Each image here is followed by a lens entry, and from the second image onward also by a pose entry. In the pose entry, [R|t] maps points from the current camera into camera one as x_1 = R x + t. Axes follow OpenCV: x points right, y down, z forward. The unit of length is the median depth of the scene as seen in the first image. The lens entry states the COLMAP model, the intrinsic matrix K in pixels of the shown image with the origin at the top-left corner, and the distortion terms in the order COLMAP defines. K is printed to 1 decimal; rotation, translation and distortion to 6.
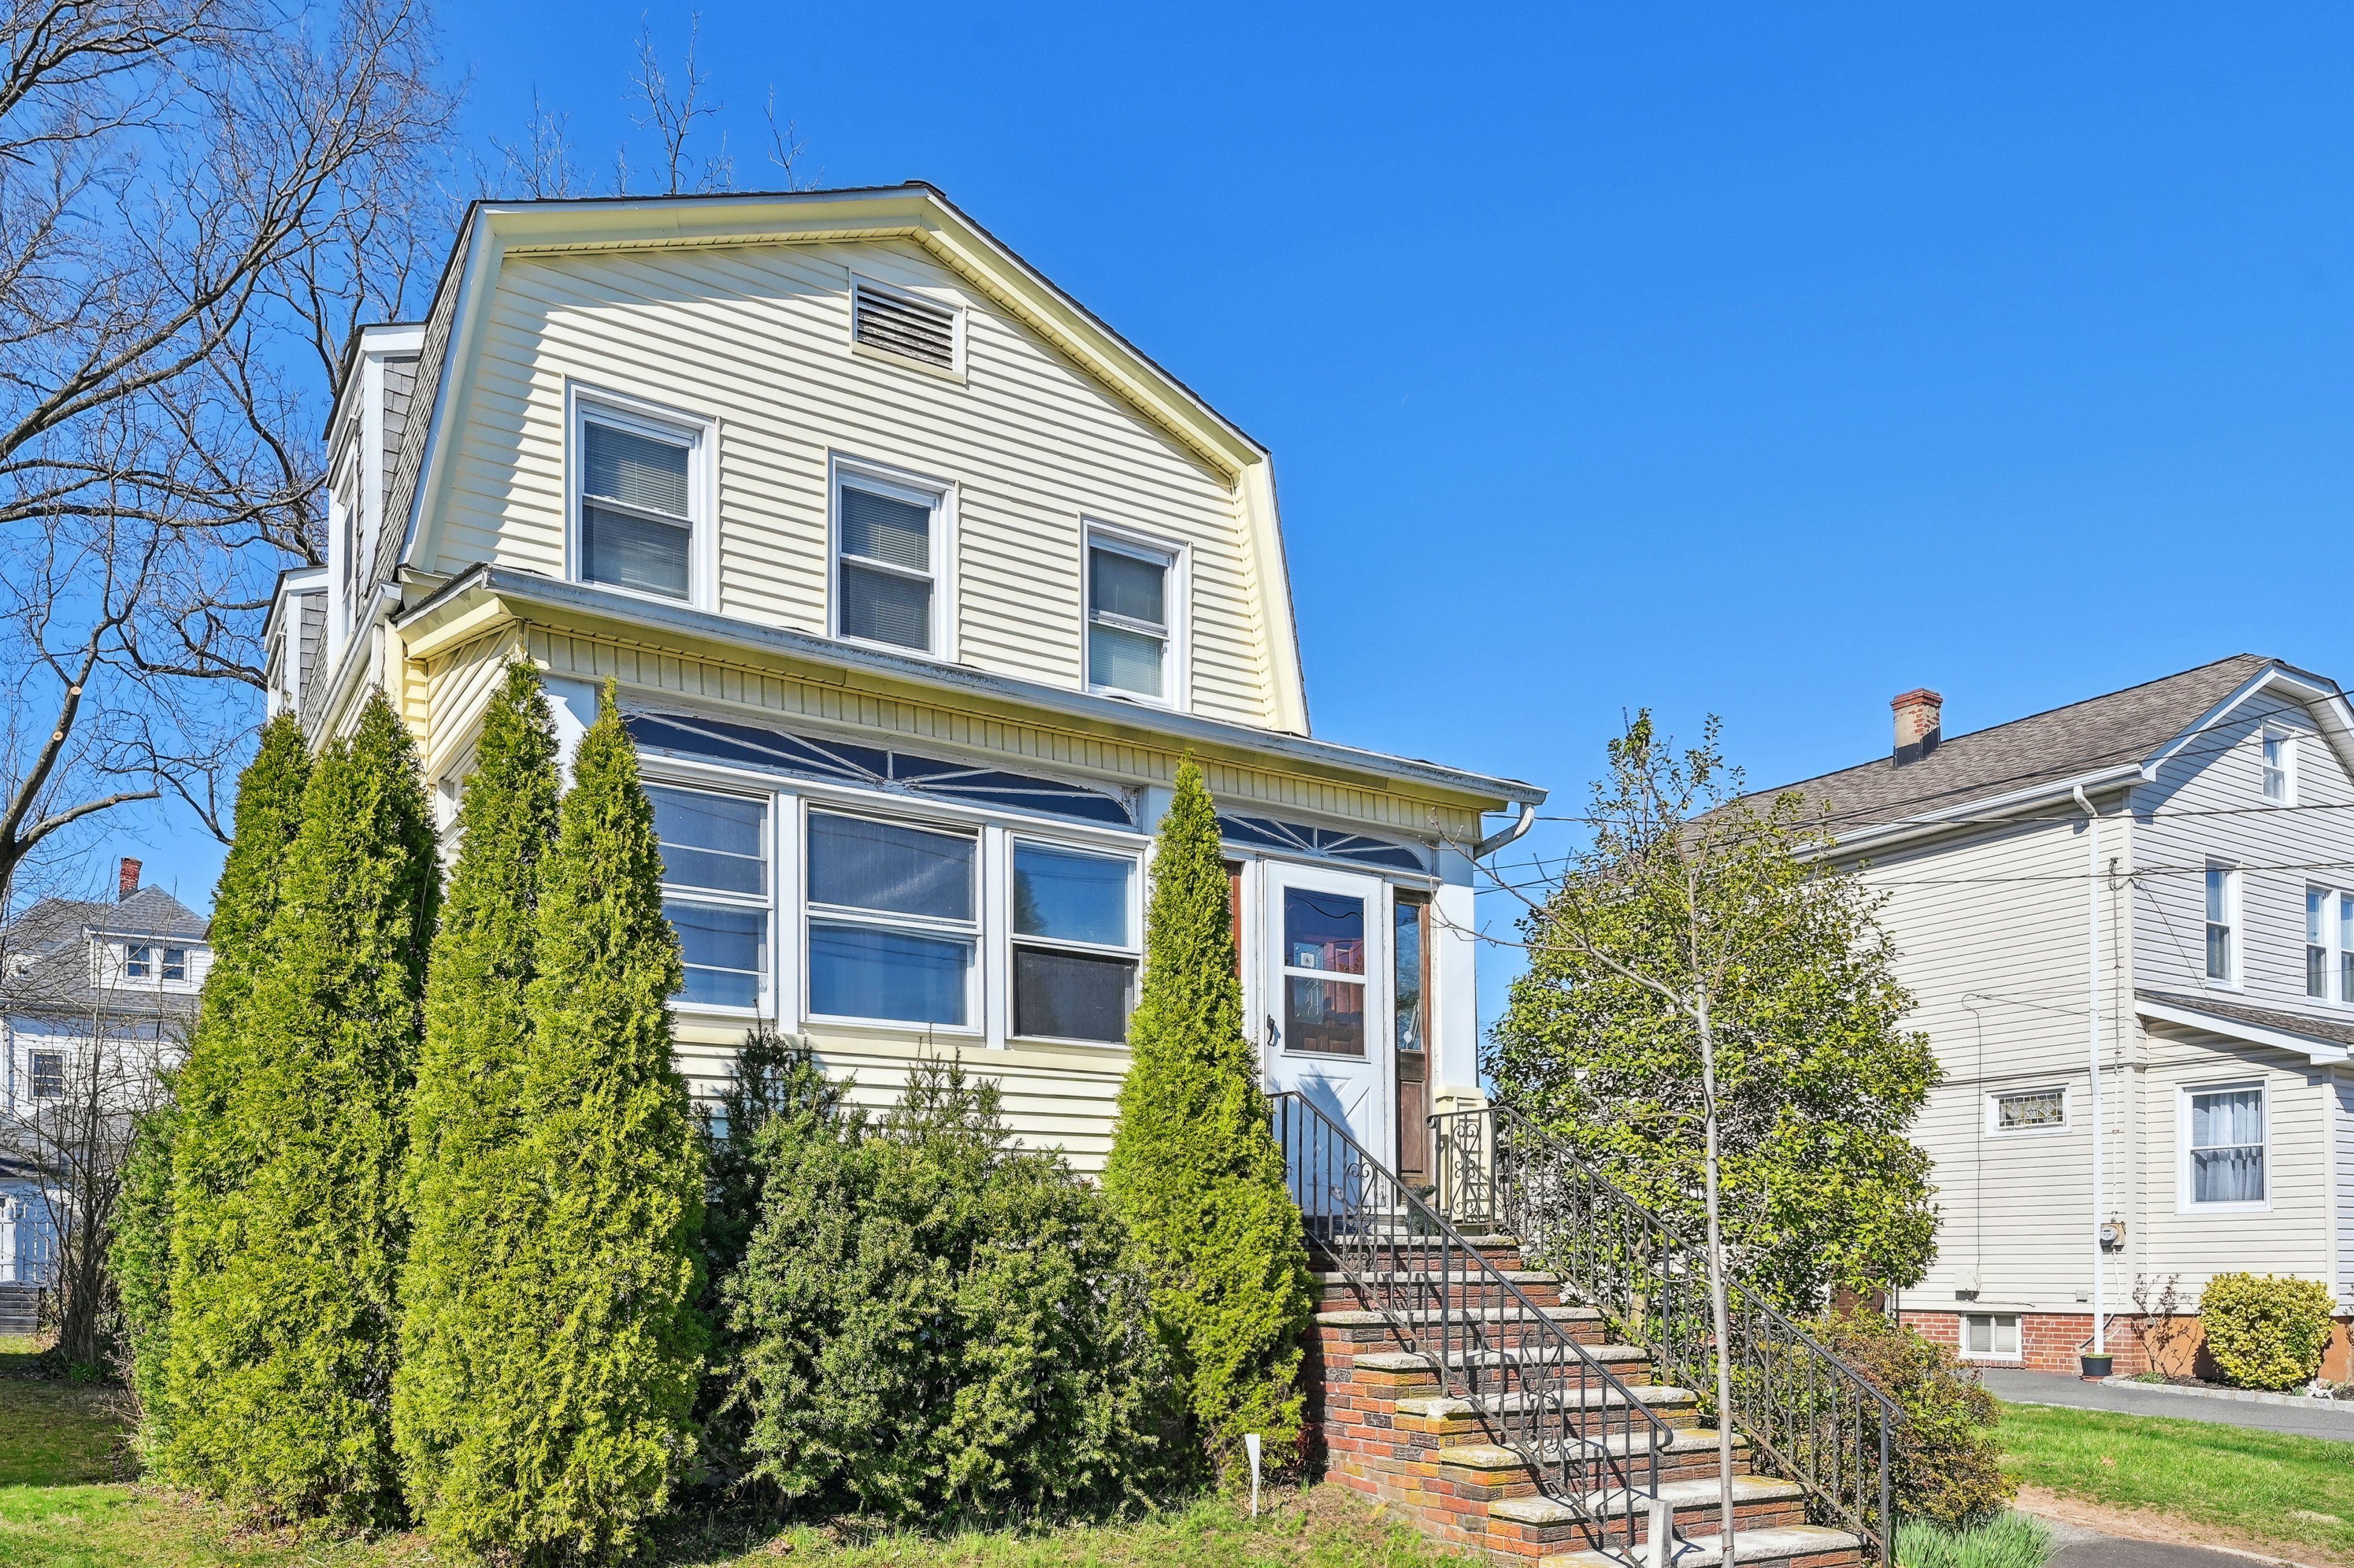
lens RADIAL K [[1658.0, 0, 1177.0], [0, 1658.0, 784.0], [0, 0, 1]] dist [0.004981, 0.001058]
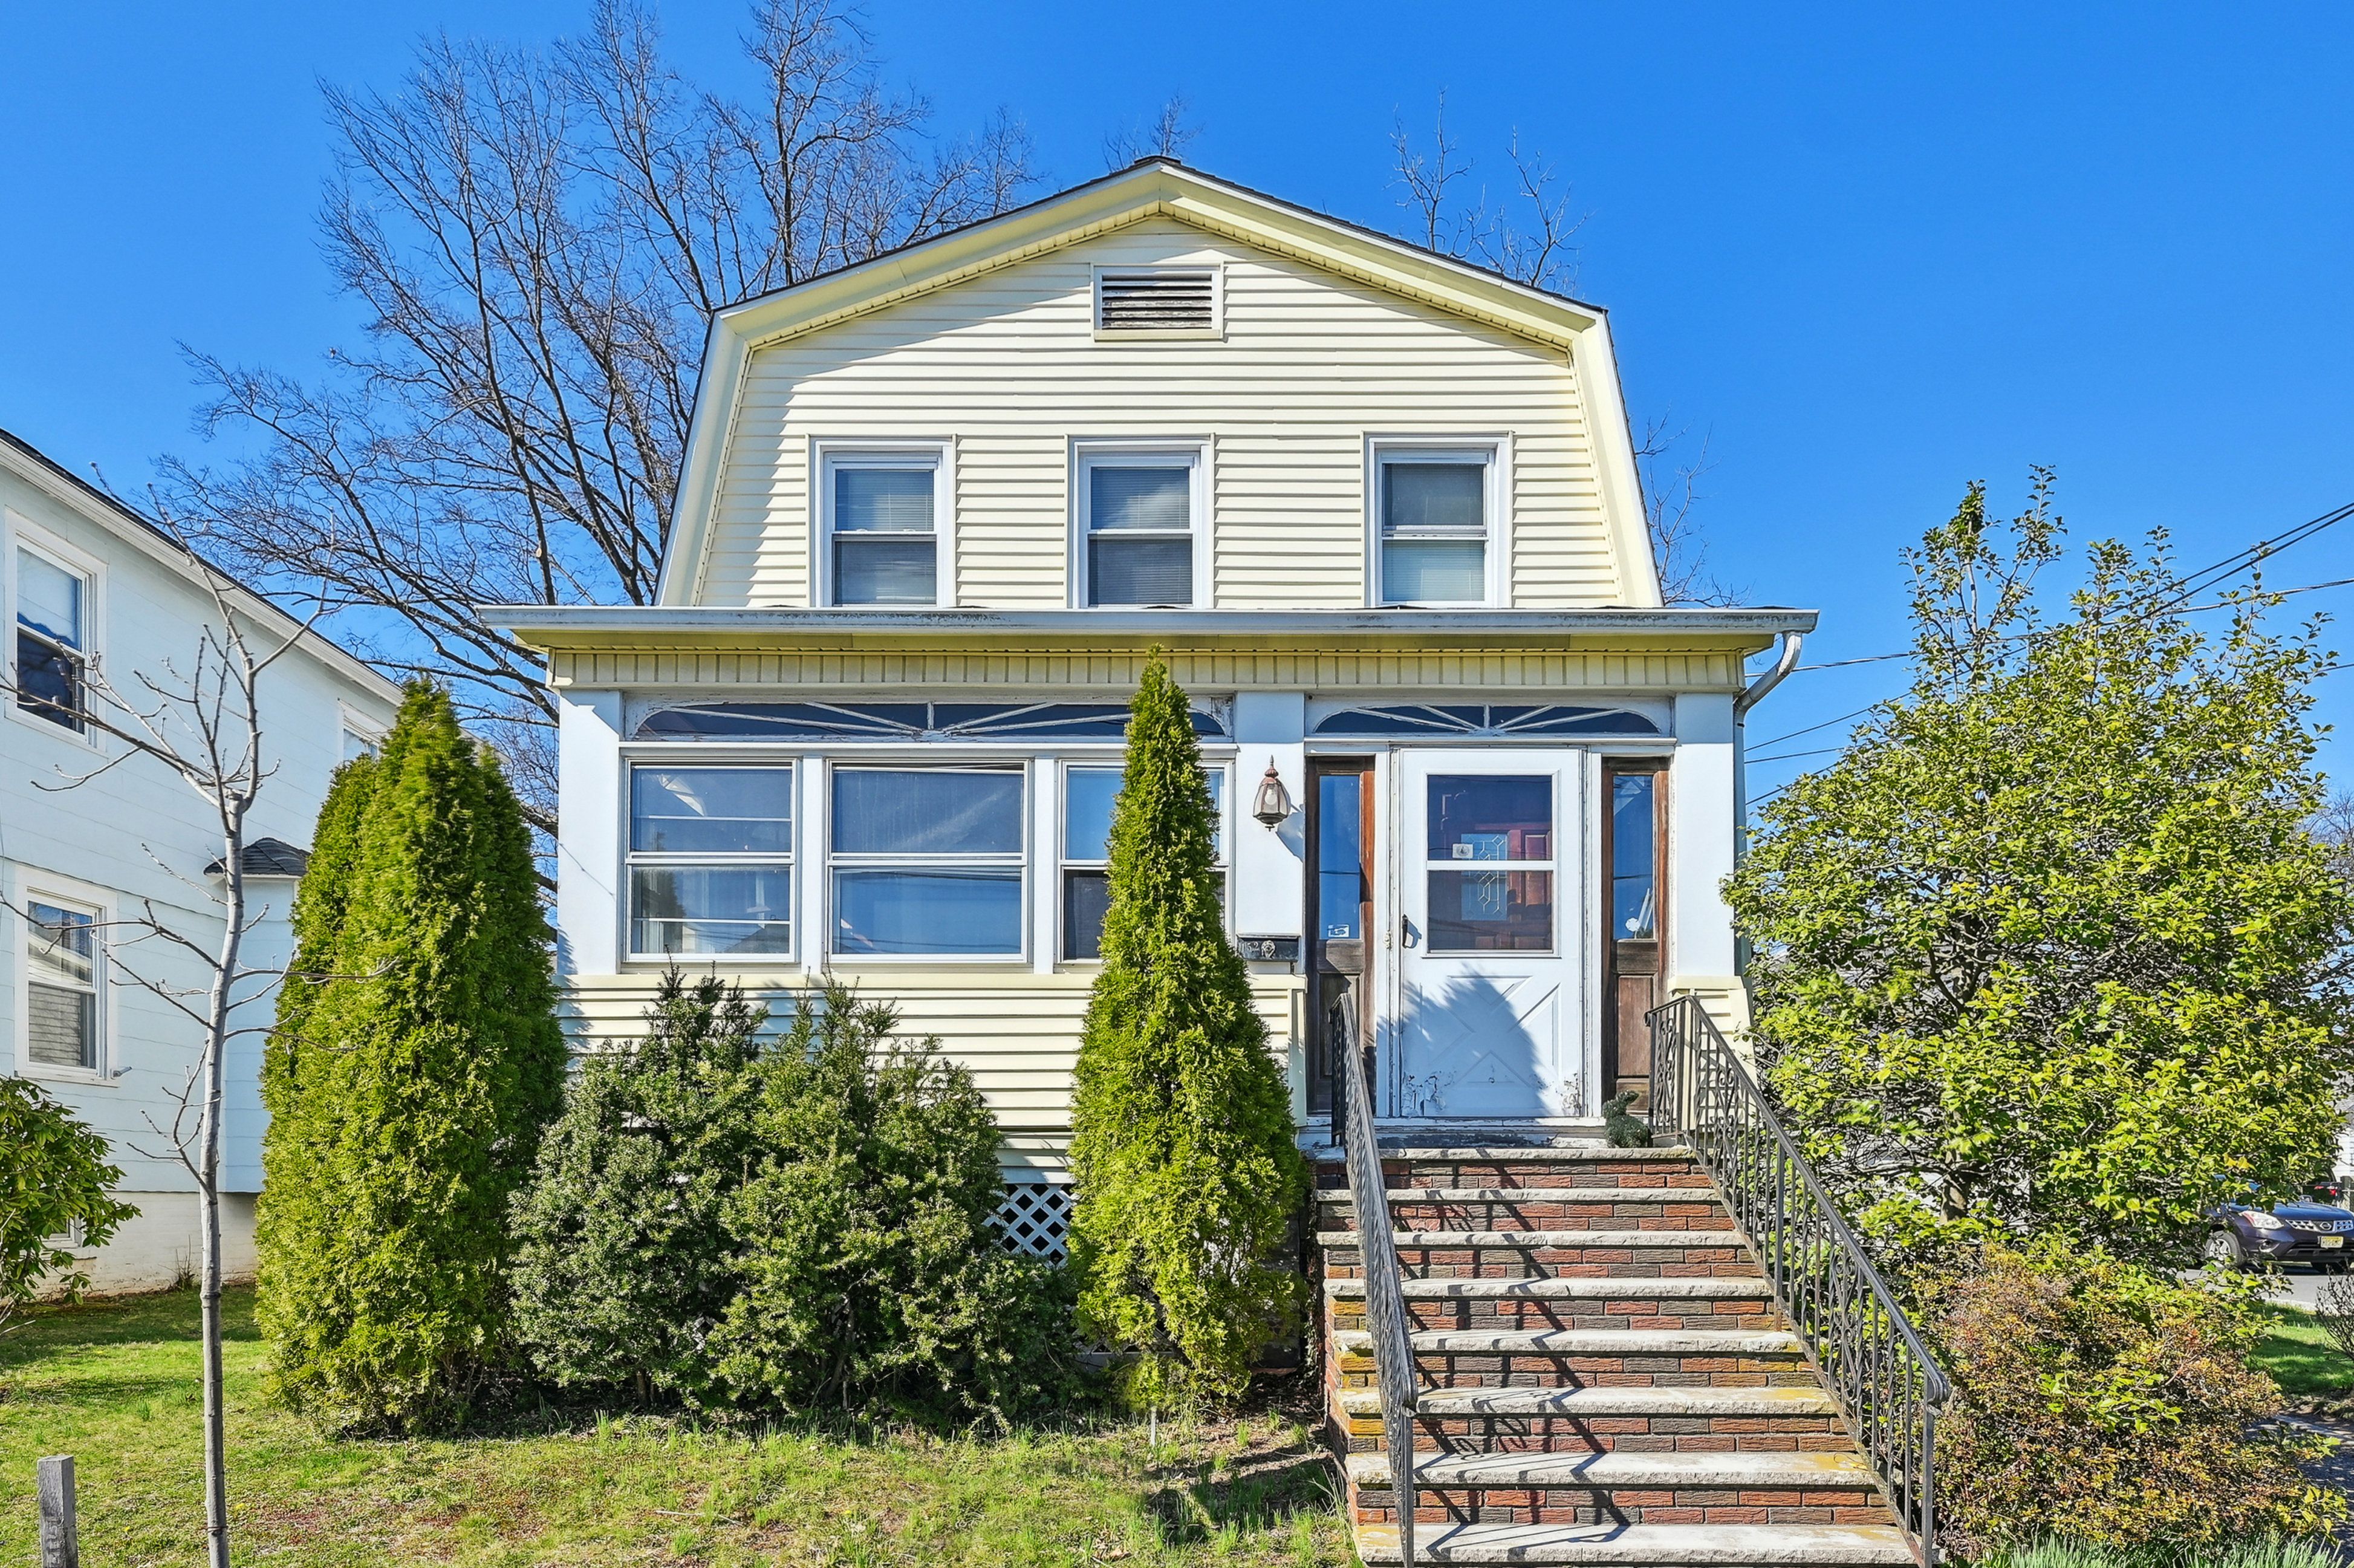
lens RADIAL K [[1468.1, 0, 1181.1], [0, 1468.1, 862.1], [0, 0, 1]] dist [0.001136, 0.000942]
pose [[0.837253, -0.118810, -0.533752, 0.355645], [0.152319, 0.988149, 0.018975, 0.069084], [0.525173, -0.097188, 0.845428, 0.226379]]
